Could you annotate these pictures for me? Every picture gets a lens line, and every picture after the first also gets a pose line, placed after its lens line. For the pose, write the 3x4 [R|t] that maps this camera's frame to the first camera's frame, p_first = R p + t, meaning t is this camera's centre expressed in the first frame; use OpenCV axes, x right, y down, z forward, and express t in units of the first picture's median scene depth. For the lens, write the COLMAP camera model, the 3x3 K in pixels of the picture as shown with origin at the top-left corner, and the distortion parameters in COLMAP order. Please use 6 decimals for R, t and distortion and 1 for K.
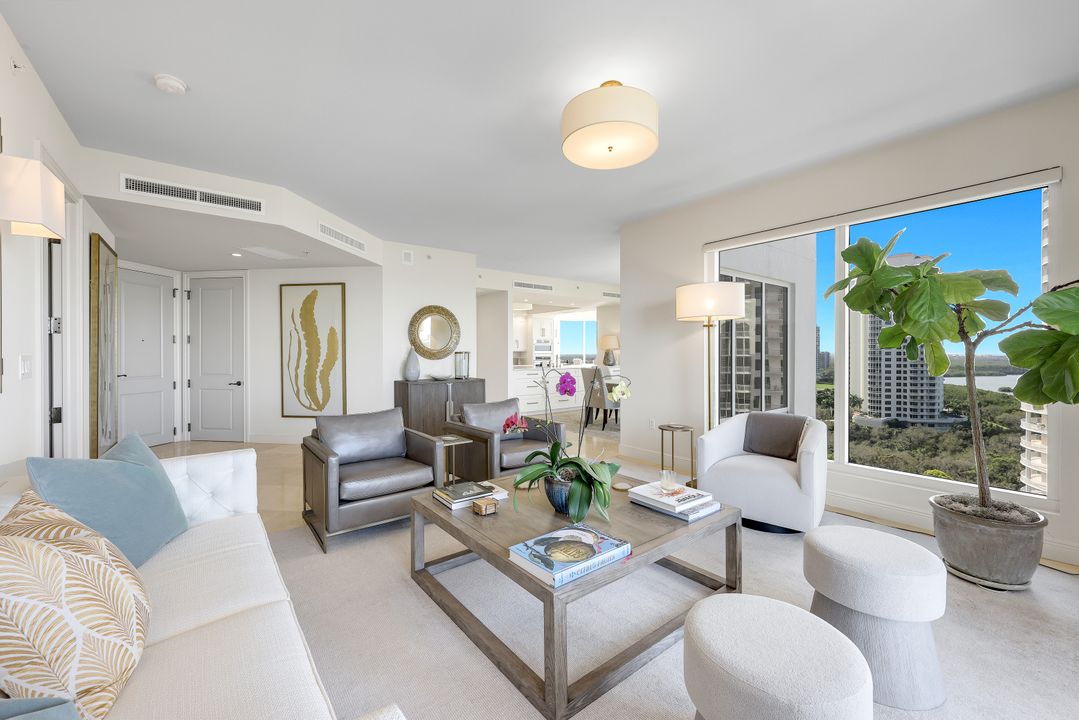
lens RADIAL K [[438.4, 0, 539.5], [0, 438.4, 355.5], [0, 0, 1]] dist [0.006004, 0.000042]
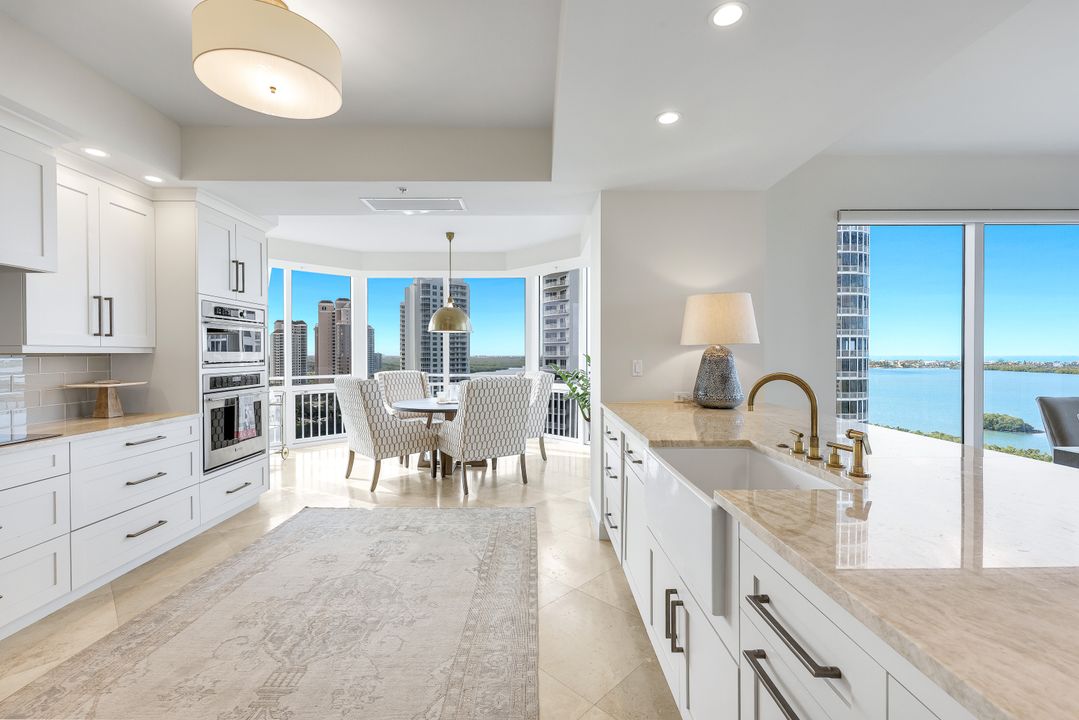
lens RADIAL K [[472.2, 0, 538.0], [0, 472.2, 359.1], [0, 0, 1]] dist [-0.001323, 0.001316]
pose [[0.613706, -0.009521, 0.789477, -0.098652], [0.005733, 0.999955, 0.007603, -0.007429], [-0.789514, -0.000140, 0.613732, 0.711183]]
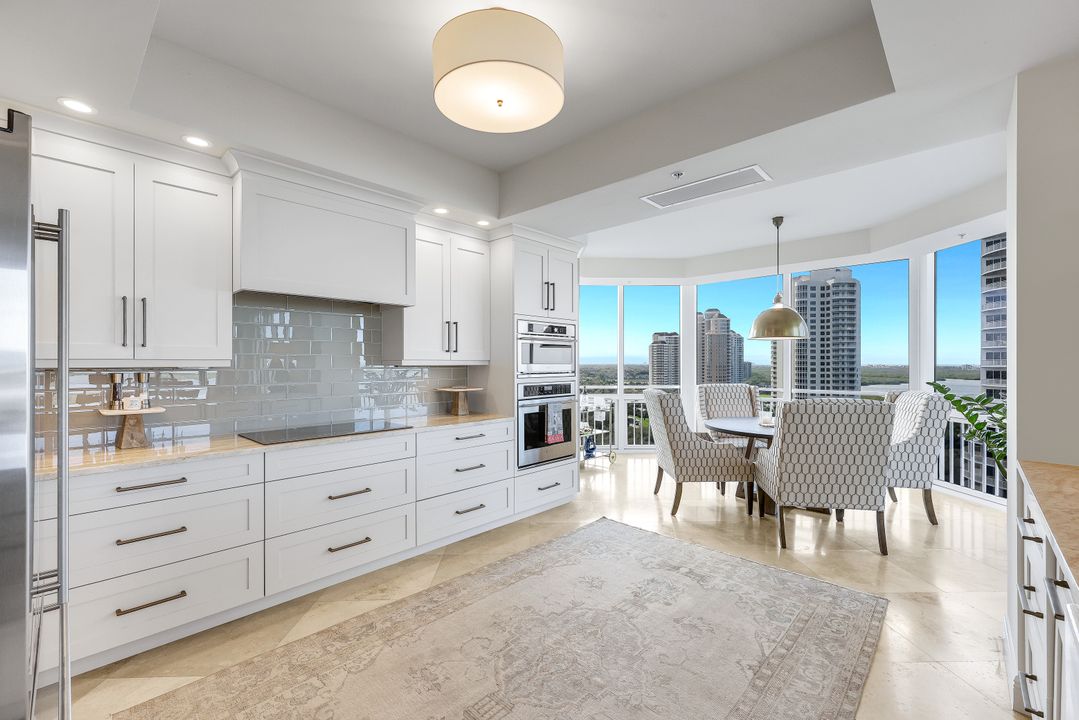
lens RADIAL K [[456.8, 0, 530.2], [0, 456.8, 364.6], [0, 0, 1]] dist [0.000895, -0.000624]
pose [[0.990350, 0.000114, 0.138591, -0.043498], [0.000028, 0.999999, -0.001024, -0.009829], [-0.138591, 0.001018, 0.990349, 0.725755]]
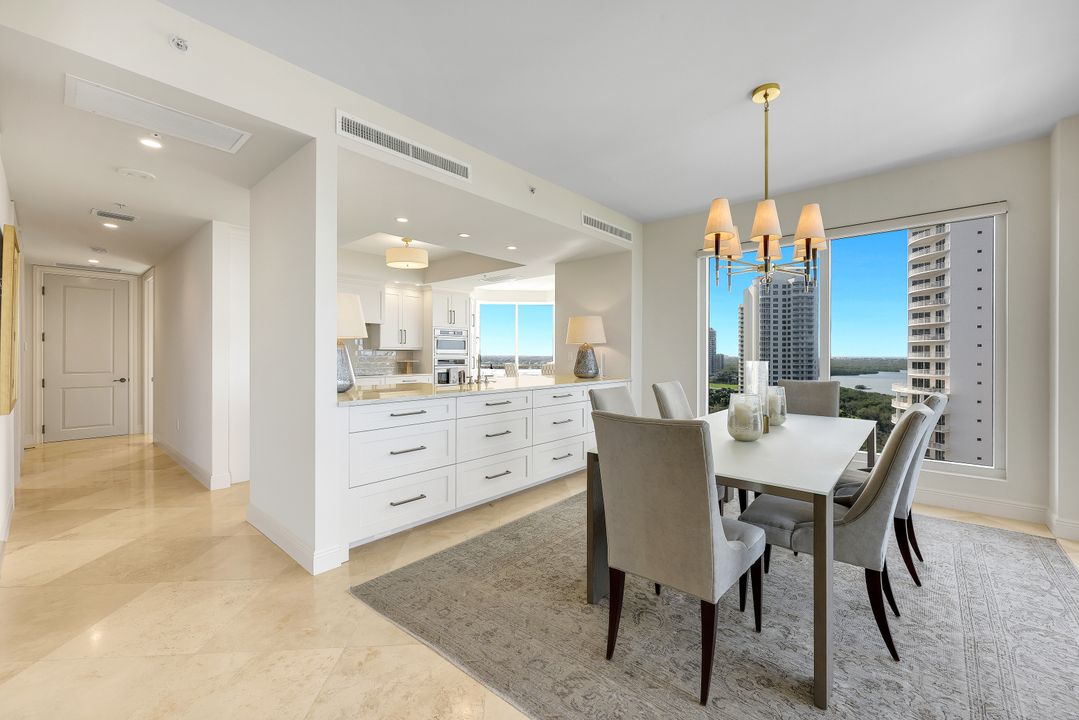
lens RADIAL K [[438.4, 0, 530.2], [0, 438.4, 360.6], [0, 0, 1]] dist [0.006004, 0.000042]
pose [[0.985329, 0.000933, 0.170660, 0.011698], [-0.002390, 0.999962, 0.008332, -0.000701], [-0.170646, -0.008618, 0.985295, 0.419395]]
